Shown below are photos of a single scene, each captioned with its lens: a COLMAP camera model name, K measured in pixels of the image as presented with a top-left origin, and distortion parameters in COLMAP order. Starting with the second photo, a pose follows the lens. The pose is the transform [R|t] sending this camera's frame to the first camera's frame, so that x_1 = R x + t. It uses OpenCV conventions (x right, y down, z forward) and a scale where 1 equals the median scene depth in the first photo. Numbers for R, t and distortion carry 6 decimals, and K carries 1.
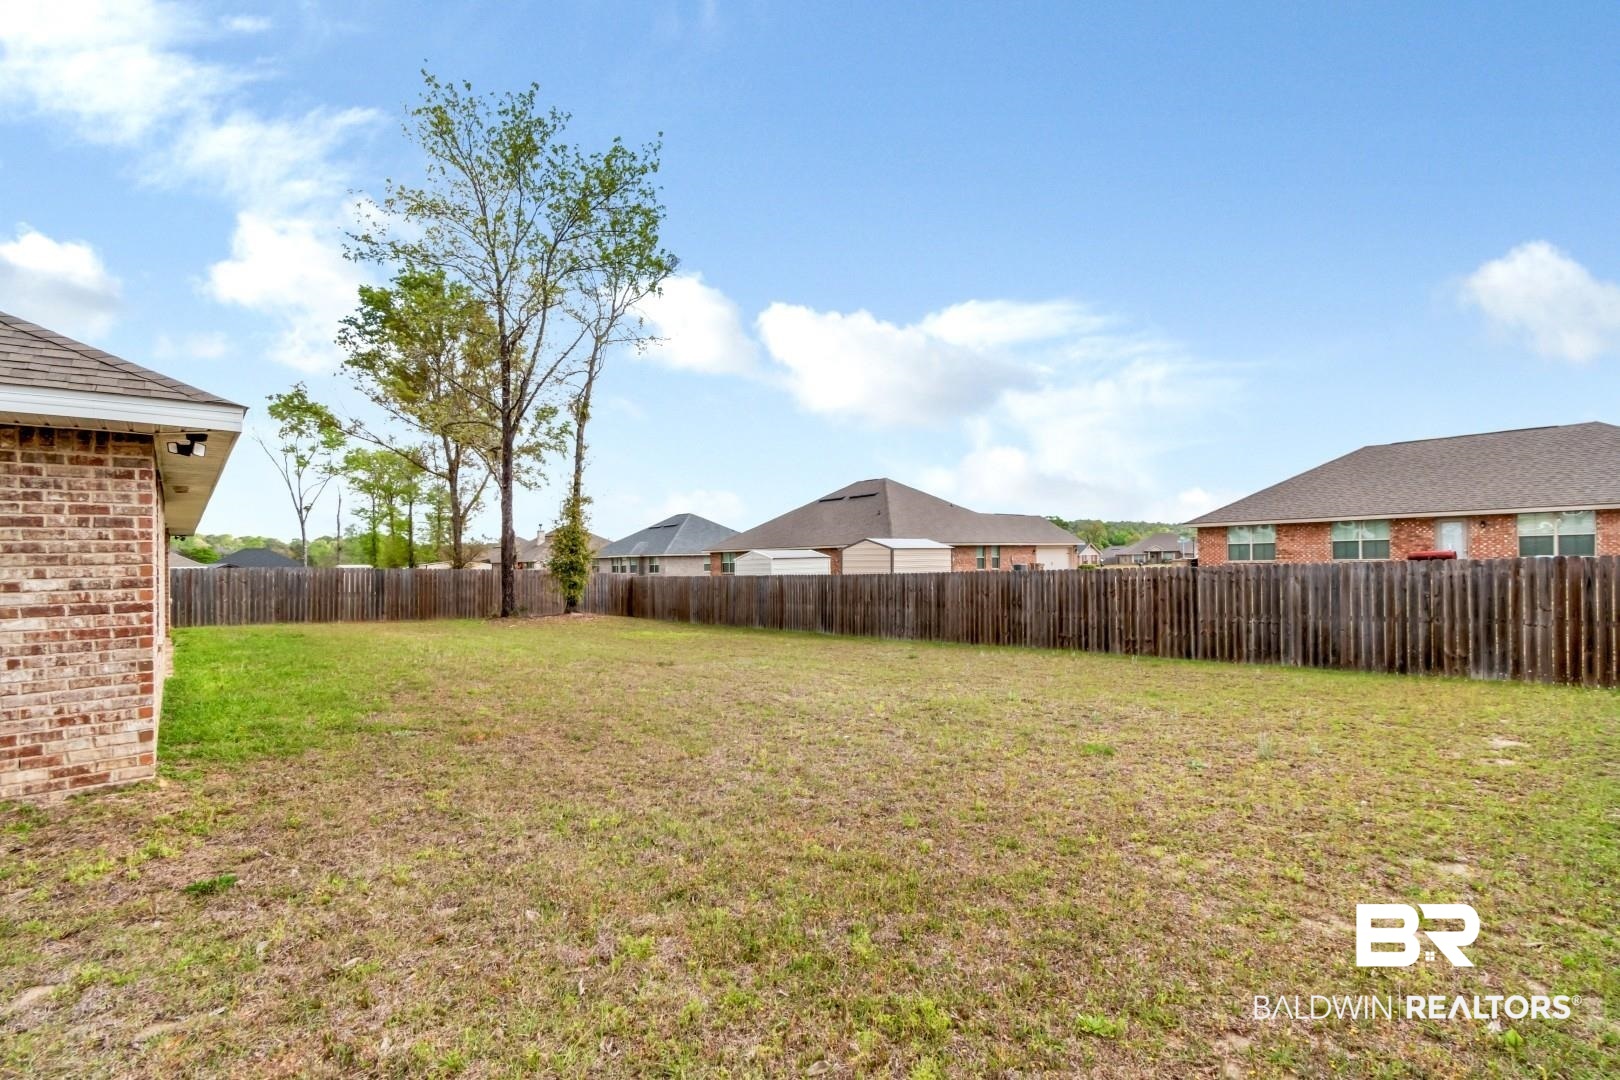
lens RADIAL K [[723.7, 0, 808.3], [0, 723.7, 547.2], [0, 0, 1]] dist [0.001893, 0.000162]
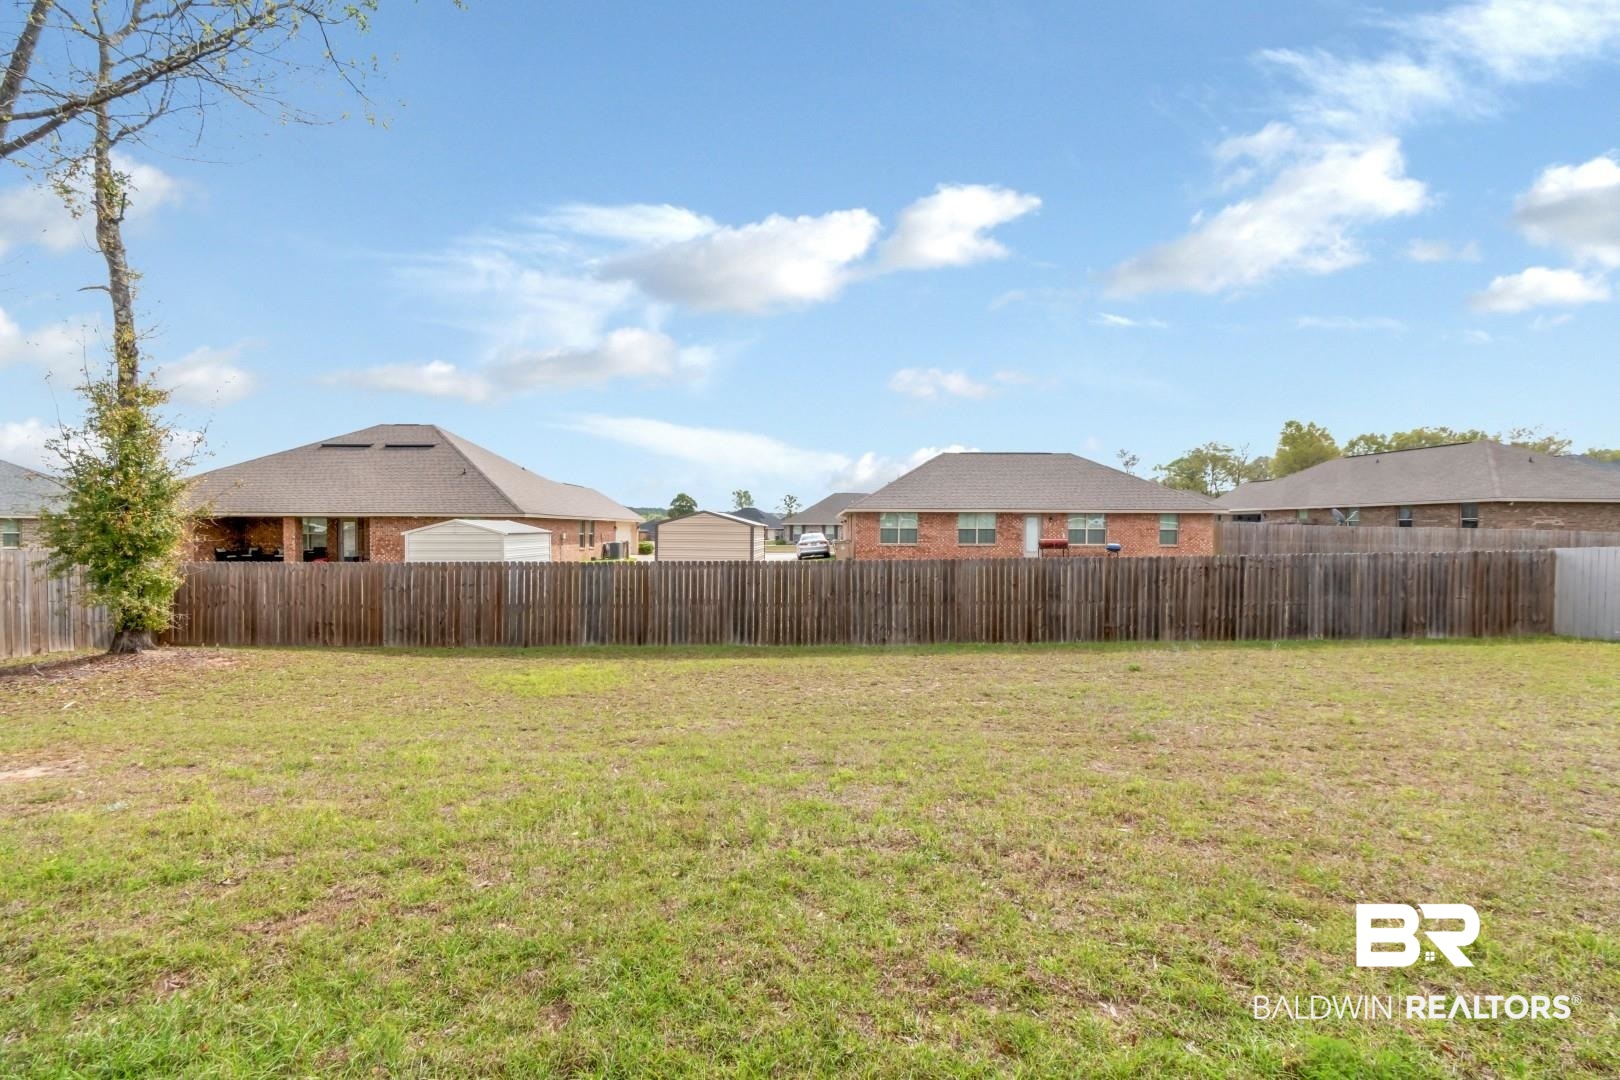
lens RADIAL K [[723.7, 0, 808.3], [0, 723.7, 547.2], [0, 0, 1]] dist [0.001893, 0.000162]
pose [[0.661577, 0.005618, 0.749856, -0.677590], [-0.030821, 0.999331, 0.019705, 0.012554], [-0.749244, -0.036148, 0.661307, 0.726284]]
